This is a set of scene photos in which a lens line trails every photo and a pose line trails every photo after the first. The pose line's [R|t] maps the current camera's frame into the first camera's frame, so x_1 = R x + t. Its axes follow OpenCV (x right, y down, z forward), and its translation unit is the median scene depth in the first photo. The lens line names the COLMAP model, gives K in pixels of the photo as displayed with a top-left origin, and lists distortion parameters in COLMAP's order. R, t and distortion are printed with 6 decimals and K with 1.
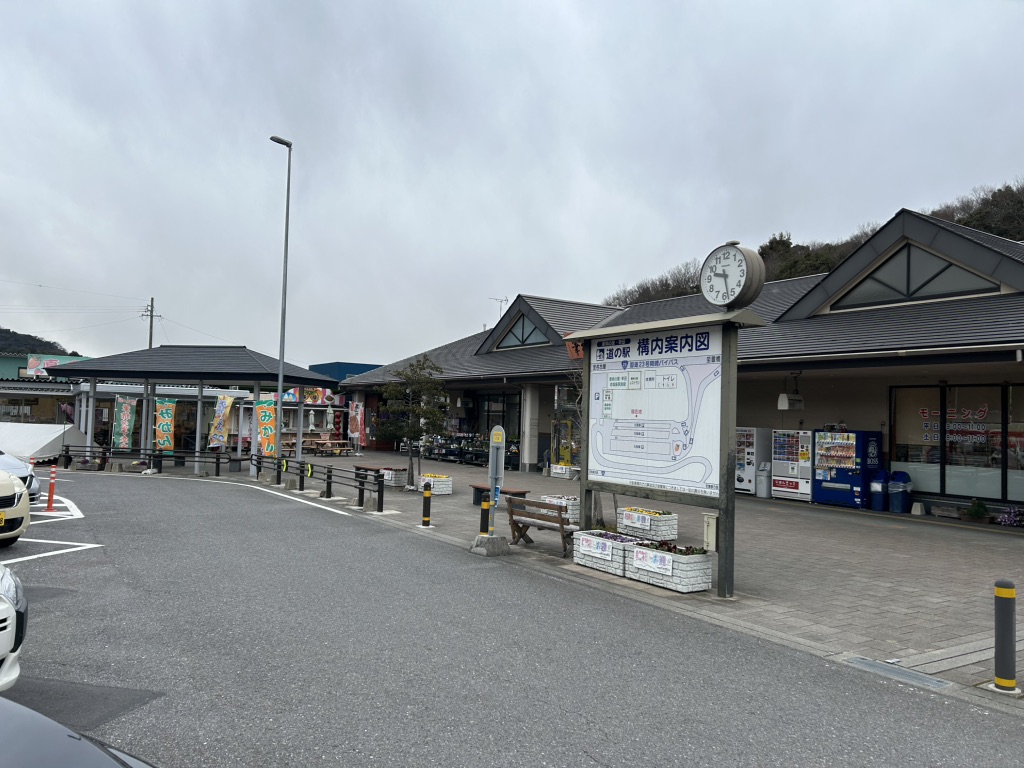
lens RADIAL K [[755.1, 0, 512.0], [0, 755.1, 384.0], [0, 0, 1]] dist [0.051695, -0.003158]
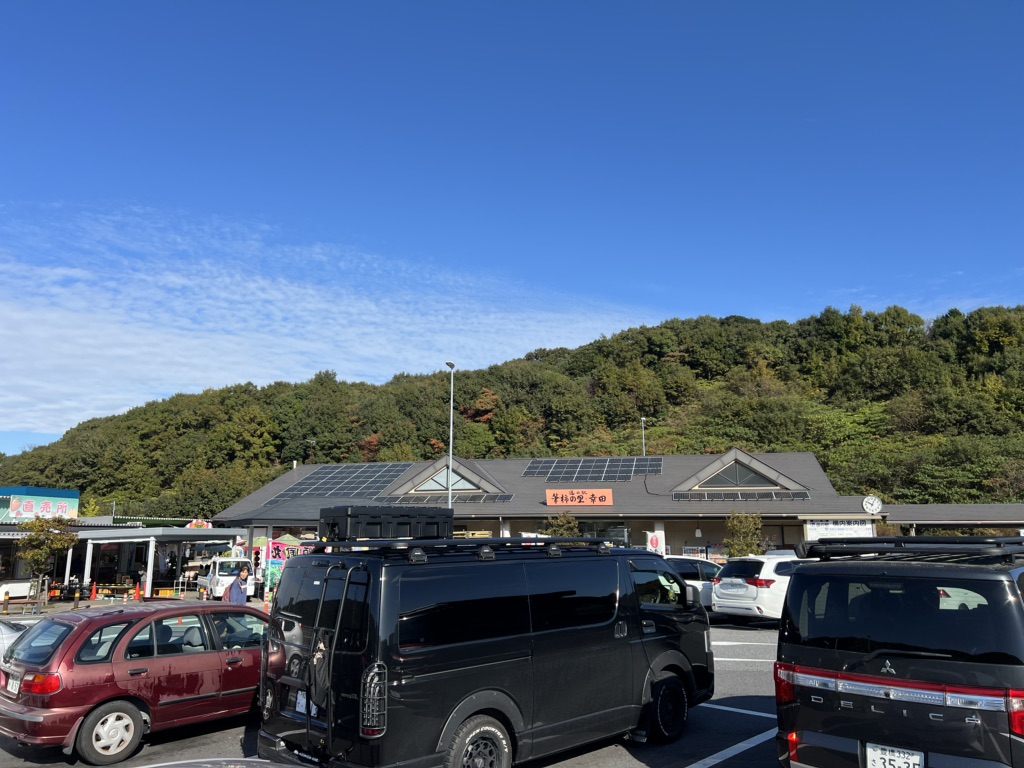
lens RADIAL K [[755.1, 0, 512.0], [0, 755.1, 384.0], [0, 0, 1]] dist [0.051695, -0.003158]
pose [[0.727183, 0.104749, 0.678405, -1.617909], [-0.009646, 0.989750, -0.142482, -0.086855], [-0.686376, 0.097067, 0.720740, -0.212248]]
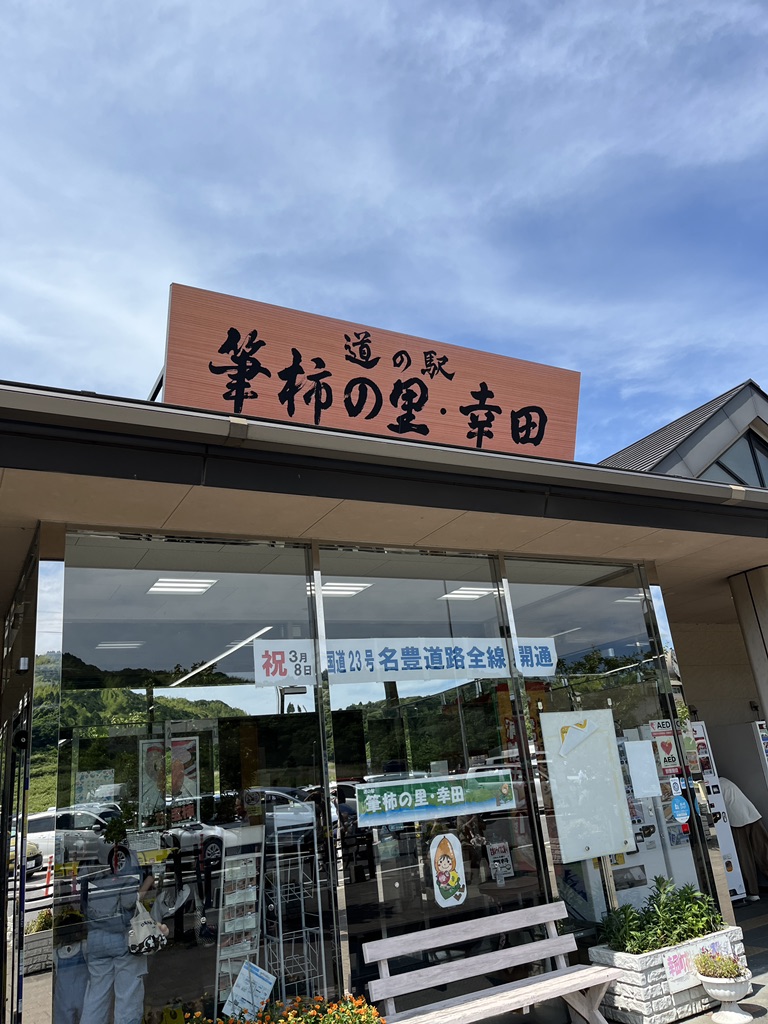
lens RADIAL K [[768.3, 0, 386.1], [0, 768.3, 525.0], [0, 0, 1]] dist [0.089265, -0.121519]
pose [[0.066686, 0.275204, 0.959070, -0.149211], [0.057586, 0.958546, -0.279058, 0.075002], [-0.996111, 0.073838, 0.048074, 1.364788]]
